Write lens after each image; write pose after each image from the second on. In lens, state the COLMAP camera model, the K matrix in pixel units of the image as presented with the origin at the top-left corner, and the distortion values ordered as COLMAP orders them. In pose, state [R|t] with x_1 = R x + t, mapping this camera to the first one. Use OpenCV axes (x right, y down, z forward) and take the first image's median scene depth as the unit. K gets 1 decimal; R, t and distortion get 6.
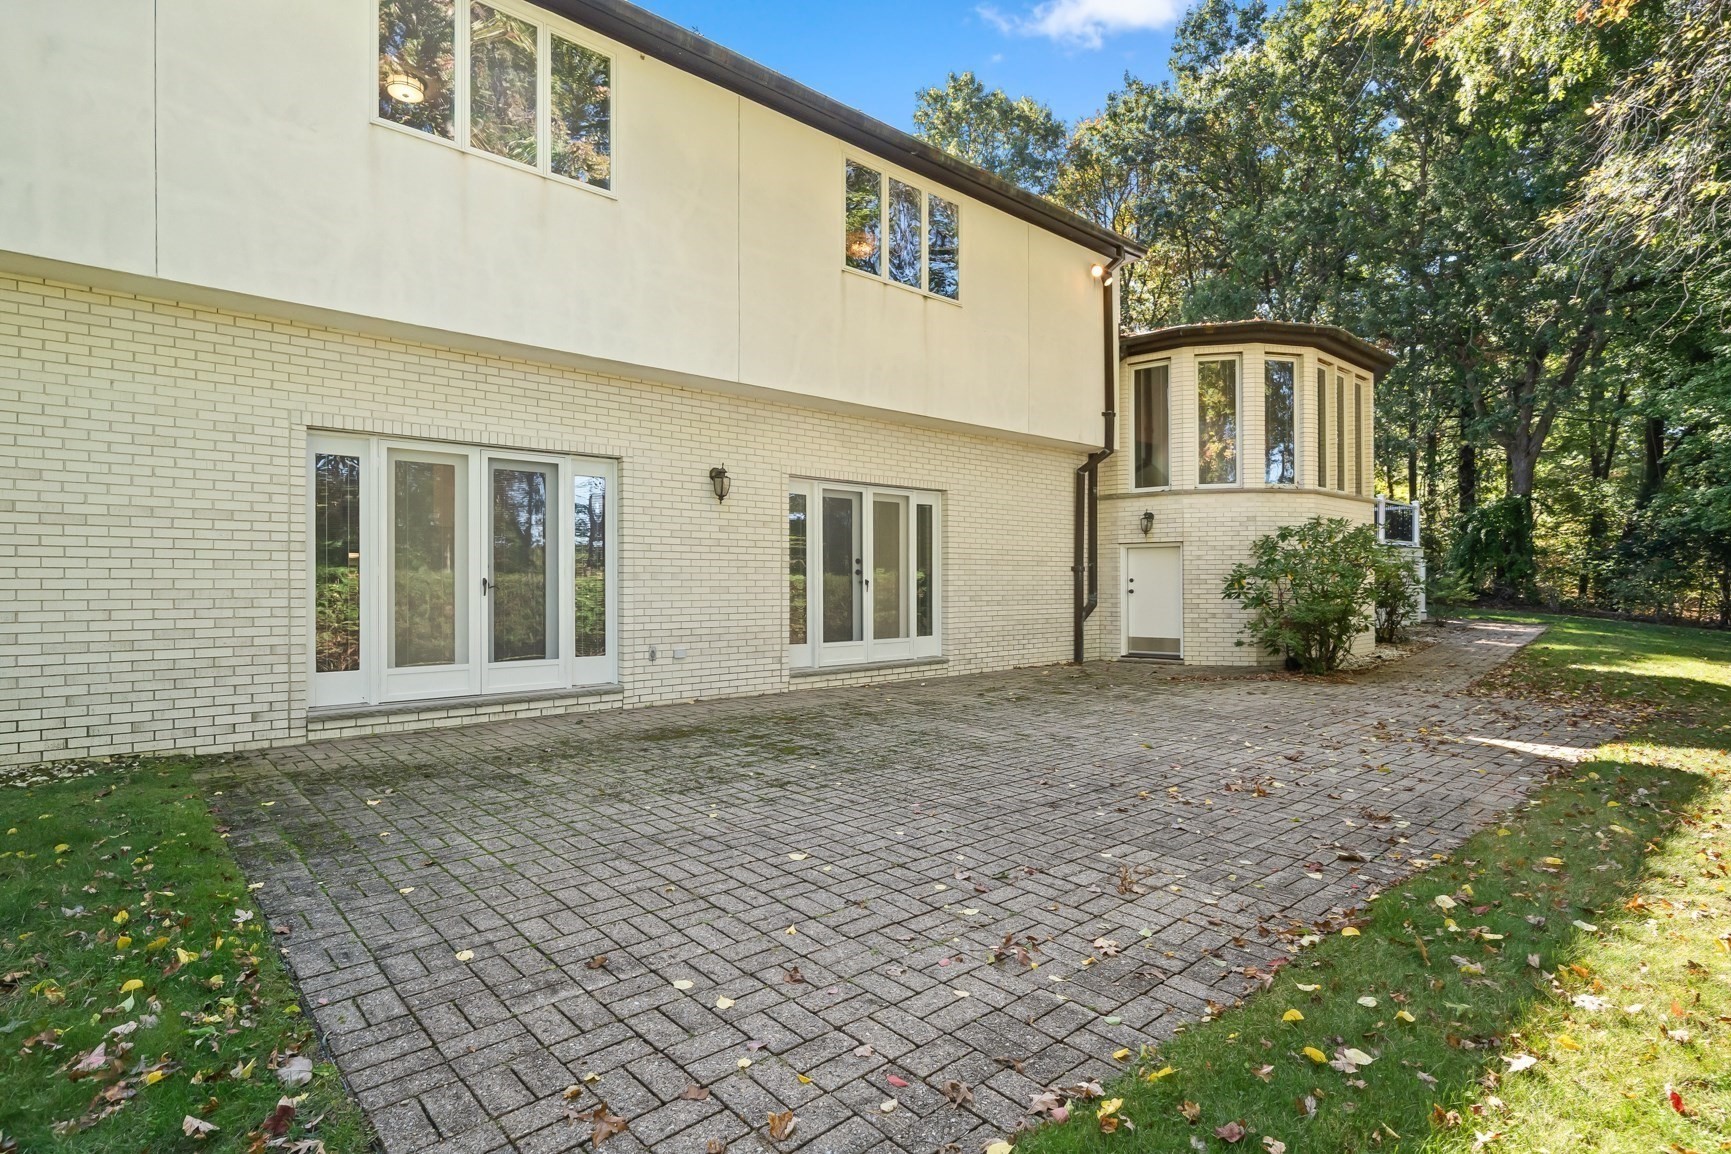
lens RADIAL K [[814.9, 0, 865.7], [0, 814.9, 580.0], [0, 0, 1]] dist [0.004276, -0.000603]
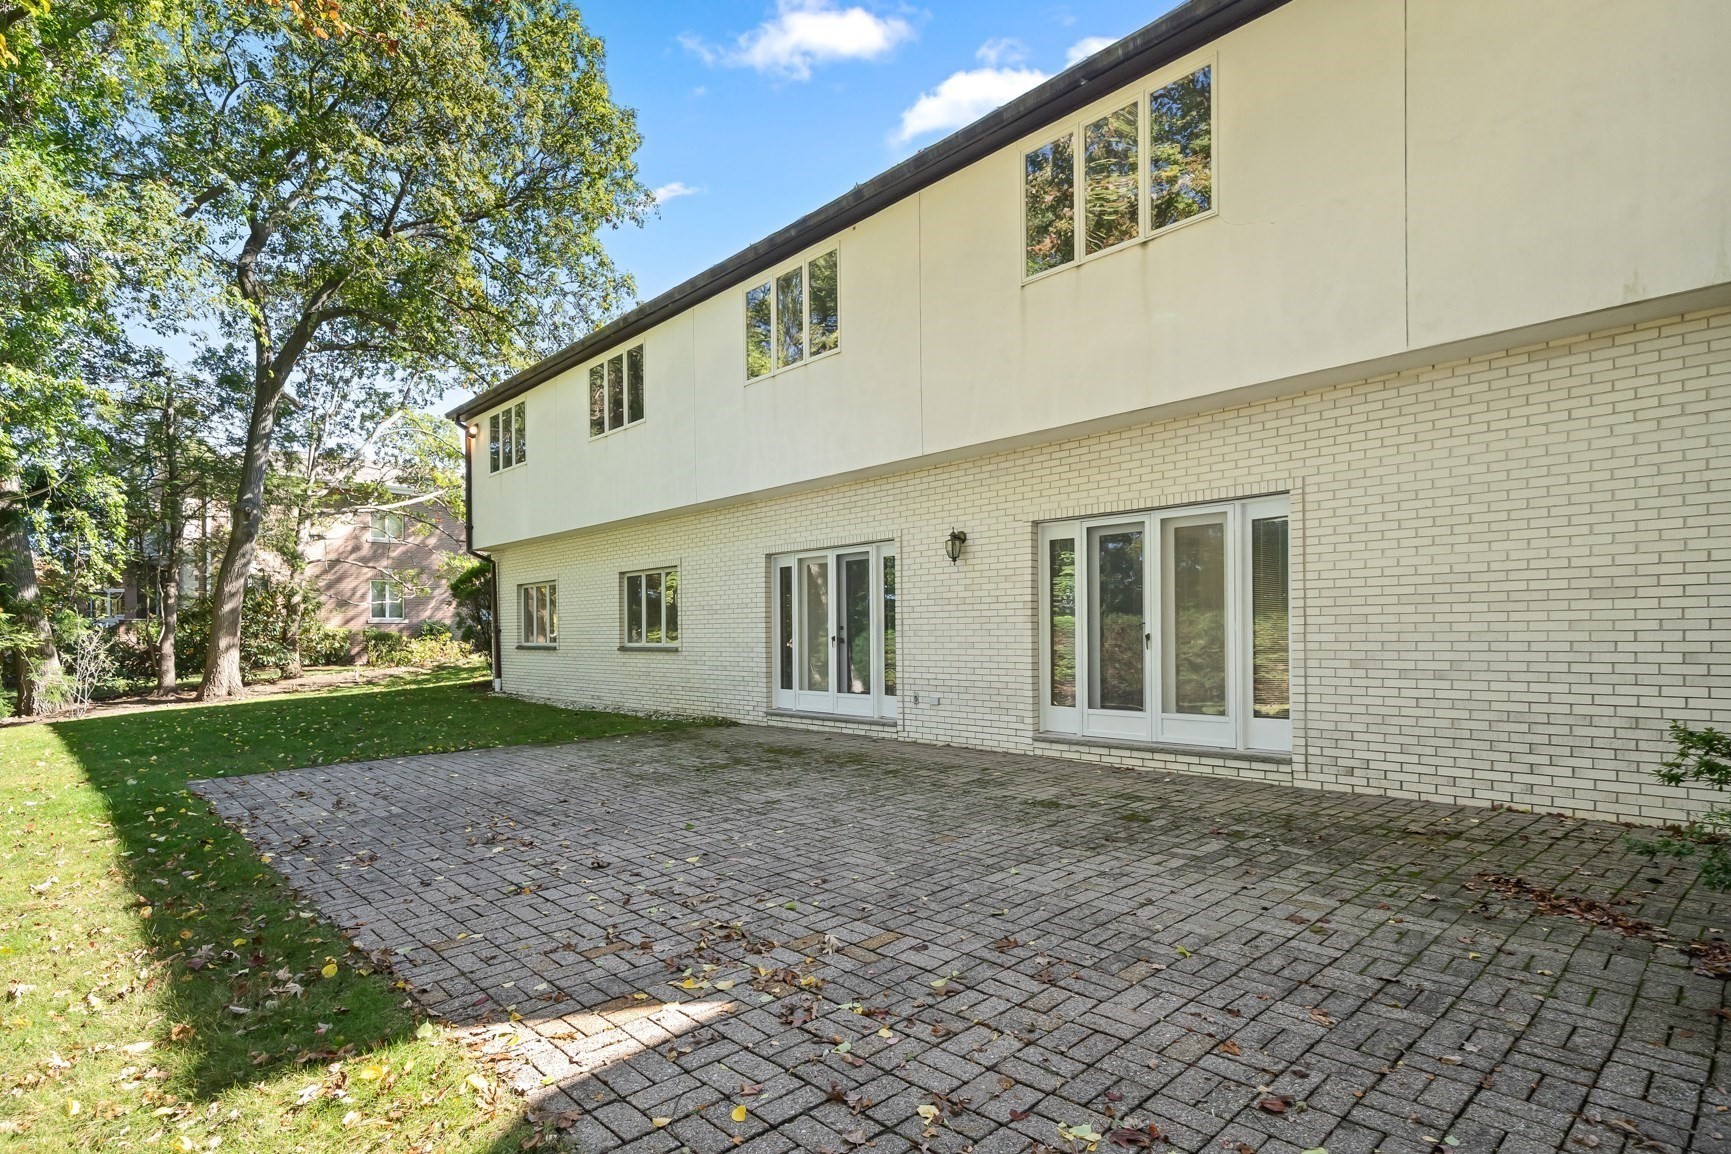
lens RADIAL K [[814.9, 0, 813.6], [0, 814.9, 645.6], [0, 0, 1]] dist [0.004276, -0.000603]
pose [[0.076107, 0.009482, -0.997055, 0.867795], [0.008590, 0.999911, 0.010165, 0.000543], [0.997063, -0.009338, 0.076019, 0.724353]]
